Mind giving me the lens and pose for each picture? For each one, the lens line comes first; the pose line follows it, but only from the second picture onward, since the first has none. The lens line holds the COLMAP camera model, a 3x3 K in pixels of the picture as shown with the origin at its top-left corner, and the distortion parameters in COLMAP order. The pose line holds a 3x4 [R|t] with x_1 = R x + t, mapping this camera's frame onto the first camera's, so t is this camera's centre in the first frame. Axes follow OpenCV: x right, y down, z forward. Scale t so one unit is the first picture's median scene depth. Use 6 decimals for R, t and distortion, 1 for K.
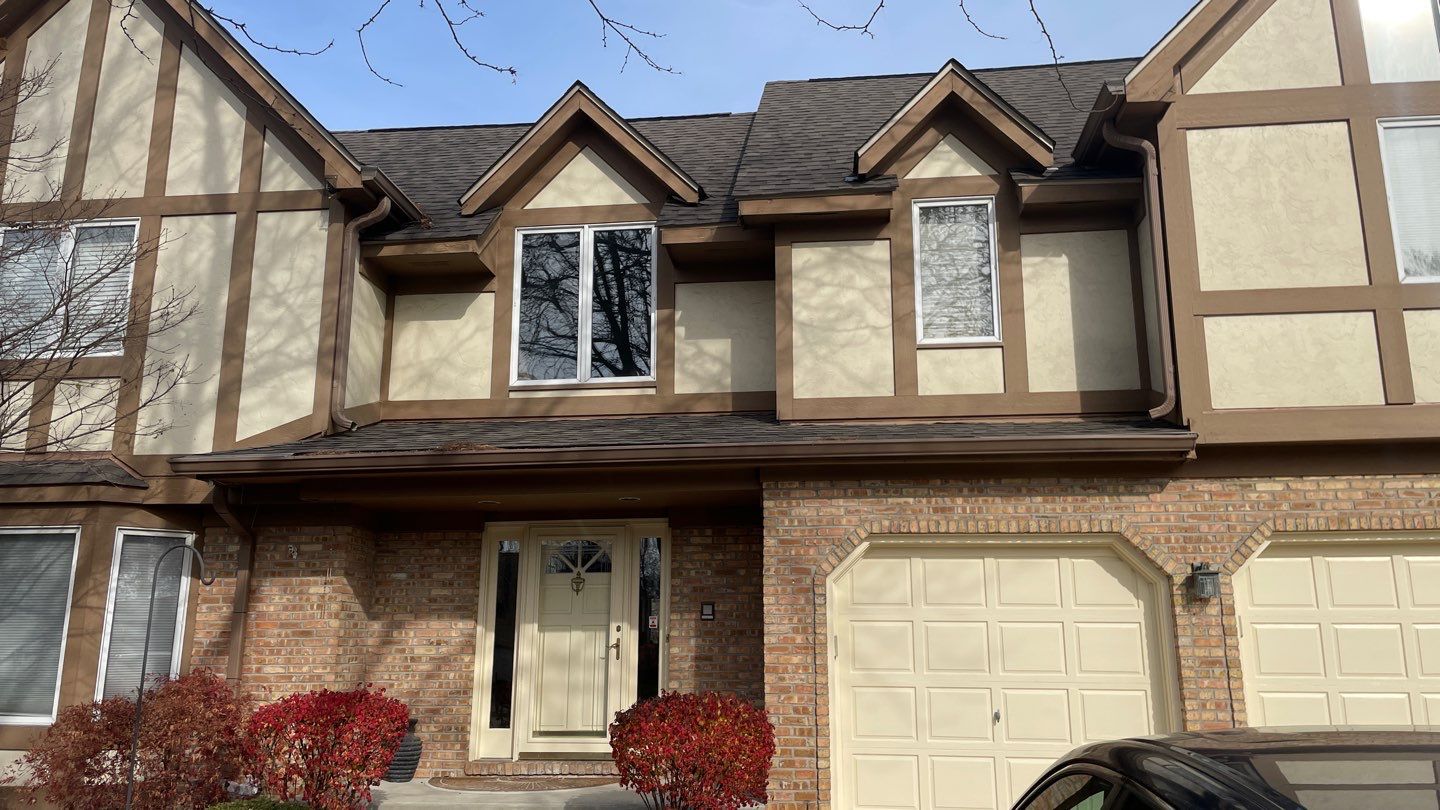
lens RADIAL K [[1103.0, 0, 725.7], [0, 1103.0, 413.1], [0, 0, 1]] dist [0.066201, -0.069067]
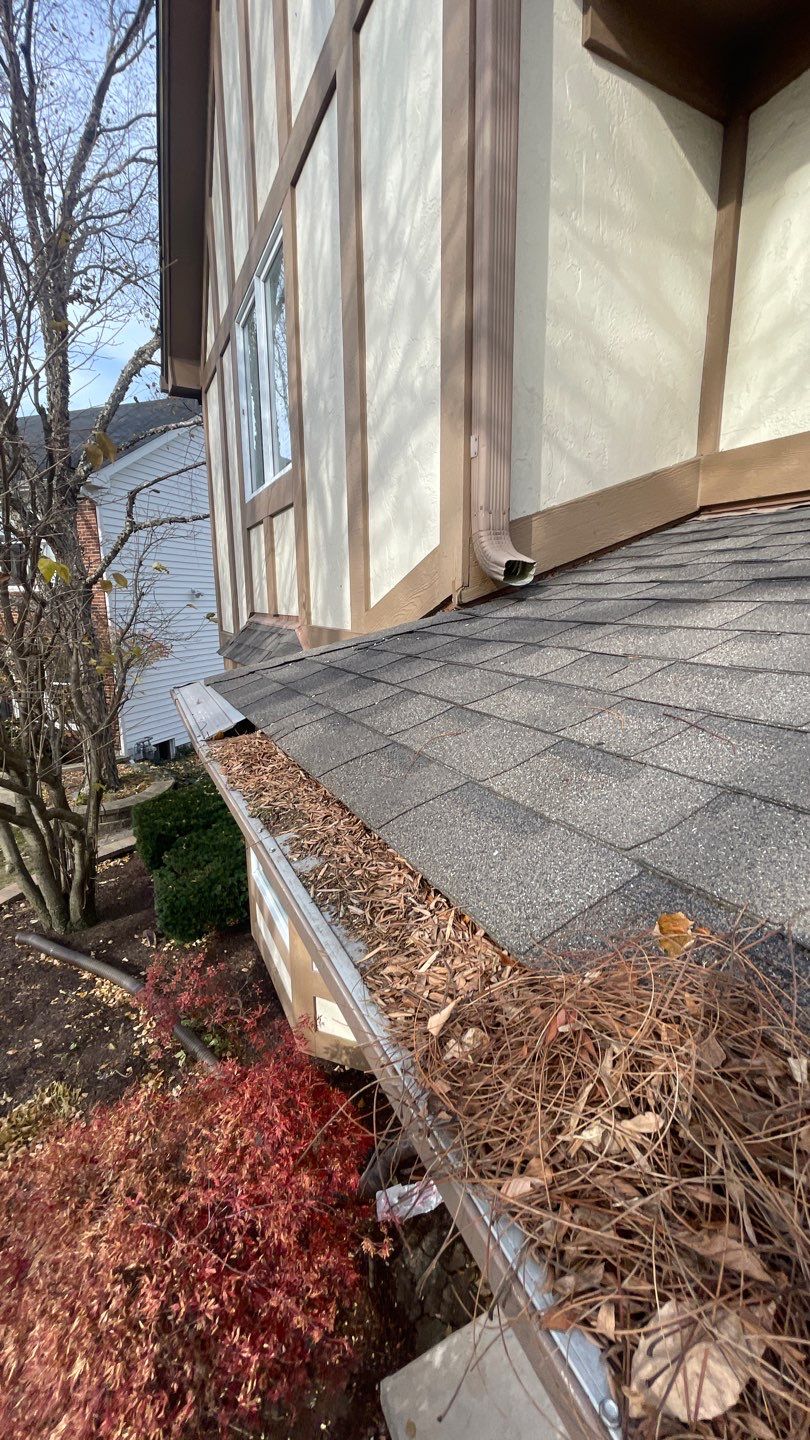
lens RADIAL K [[595.7, 0, 396.9], [0, 595.7, 716.3], [0, 0, 1]] dist [-0.001965, 0.000382]
pose [[0.534109, 0.161928, -0.829763, -0.185270], [0.178248, 0.937853, 0.297757, -0.006607], [0.826411, -0.306938, 0.472052, 0.816533]]
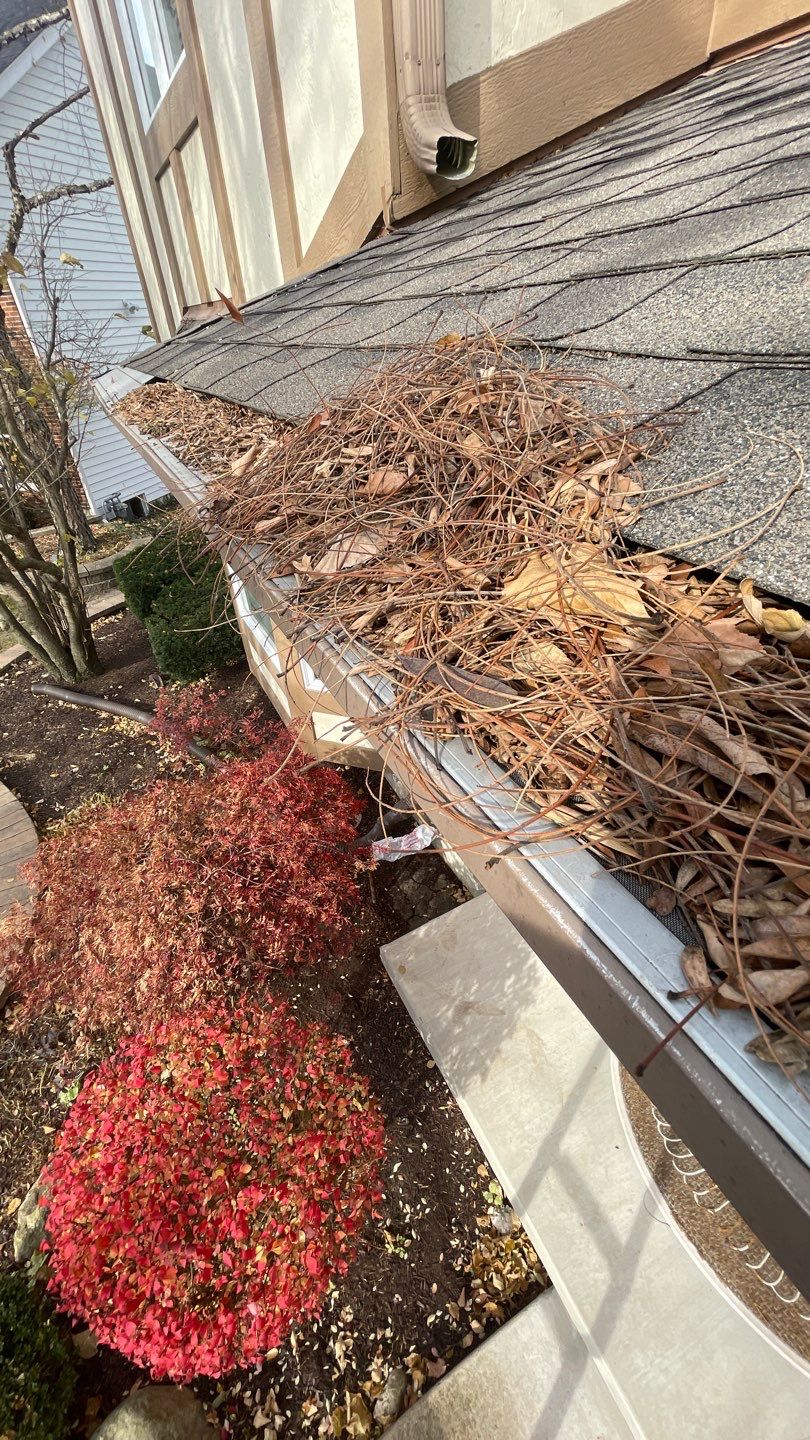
lens RADIAL K [[588.4, 0, 406.7], [0, 588.4, 725.7], [0, 0, 1]] dist [-0.002130, 0.000307]
pose [[0.567966, 0.451080, -0.688434, -0.166325], [0.221836, 0.721588, 0.655820, 0.014862], [0.792593, -0.525203, 0.309772, 0.817598]]
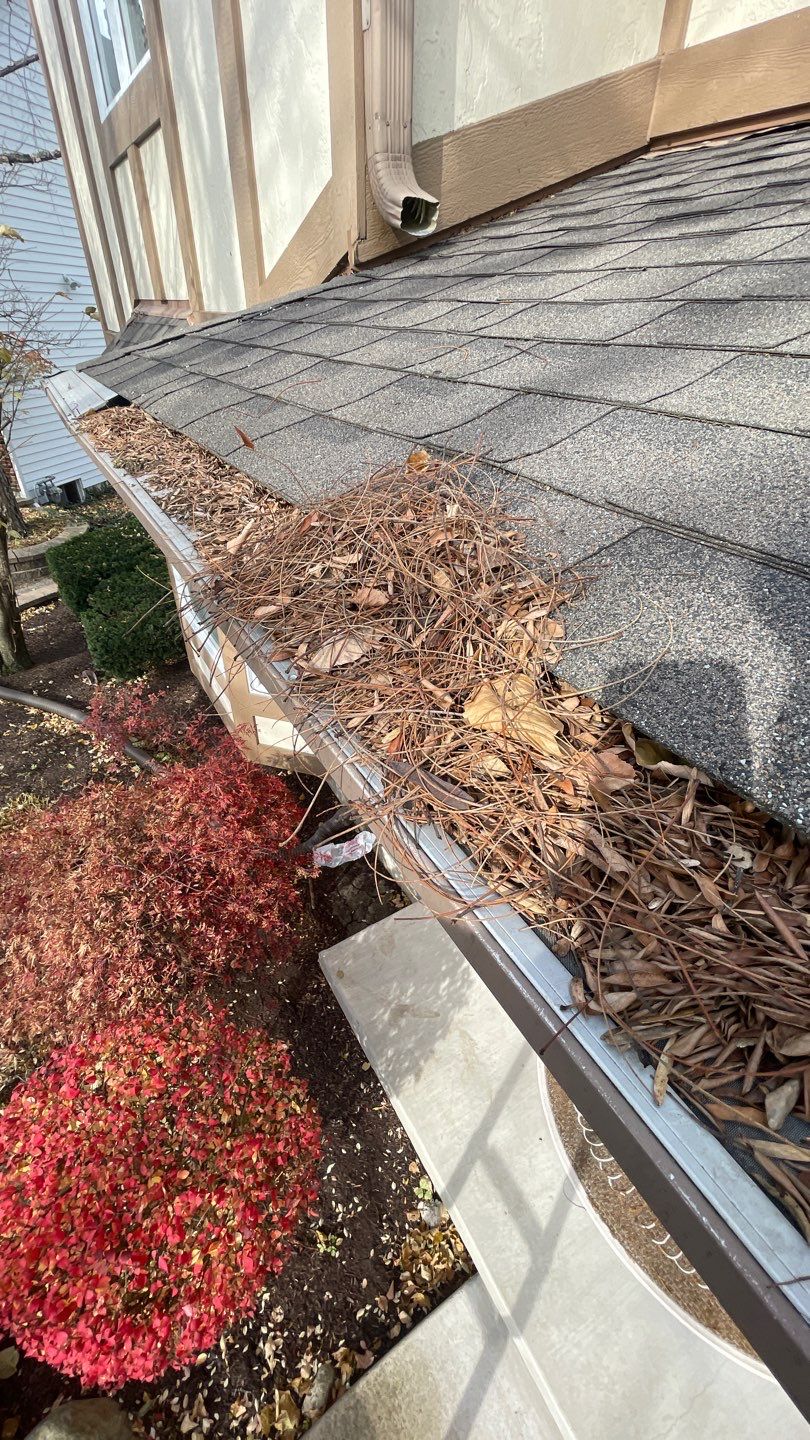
lens RADIAL K [[589.4, 0, 408.9], [0, 589.4, 726.2], [0, 0, 1]] dist [-0.003604, 0.000043]
pose [[0.622754, 0.466685, -0.627999, -0.163820], [0.131996, 0.728470, 0.672241, 0.005357], [0.771203, -0.501534, 0.392057, 0.815238]]
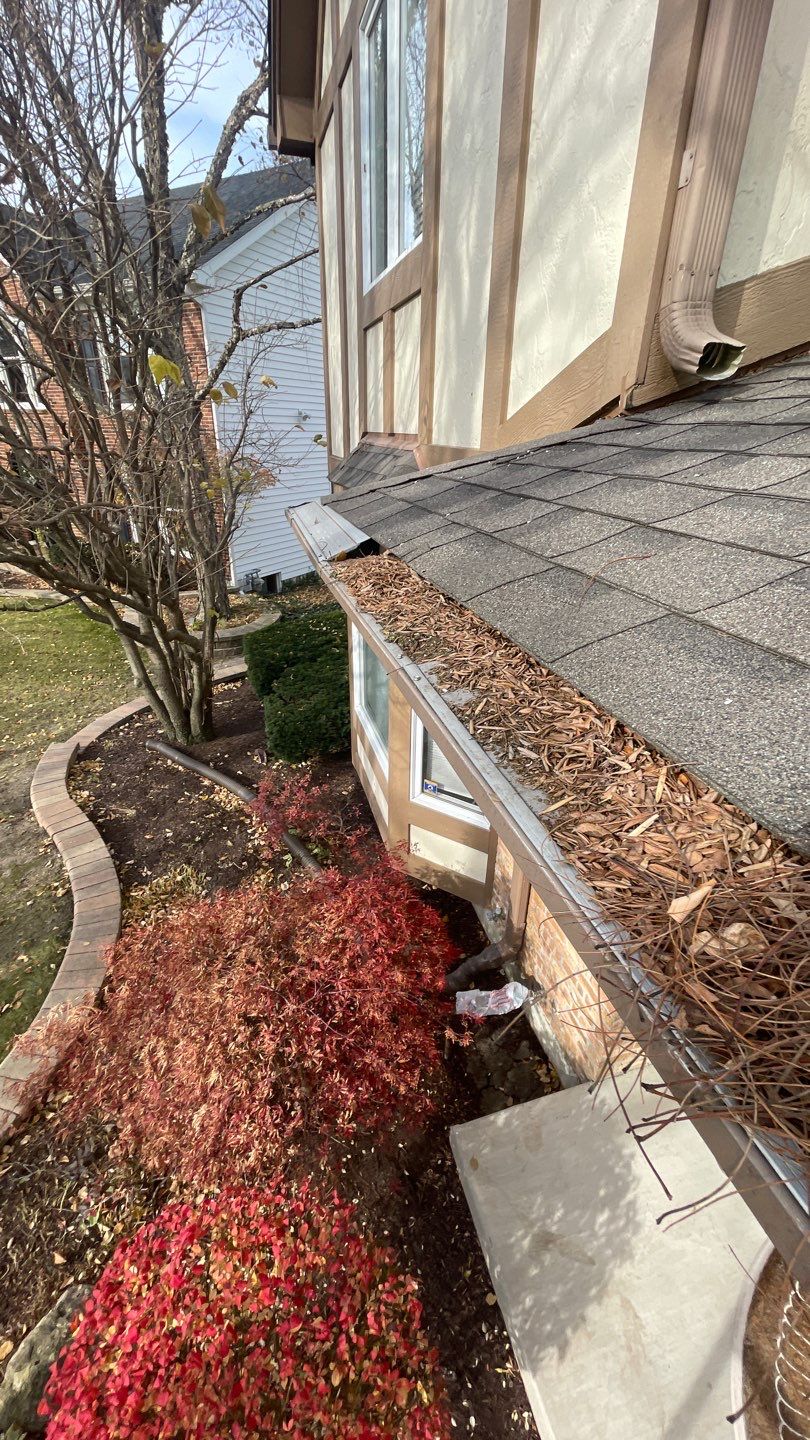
lens RADIAL K [[595.7, 0, 396.9], [0, 595.7, 716.3], [0, 0, 1]] dist [-0.001965, 0.000382]
pose [[0.378378, 0.410391, -0.829705, -0.199059], [0.176551, 0.847896, 0.499902, -0.000338], [0.908659, -0.335637, 0.248370, 0.813738]]
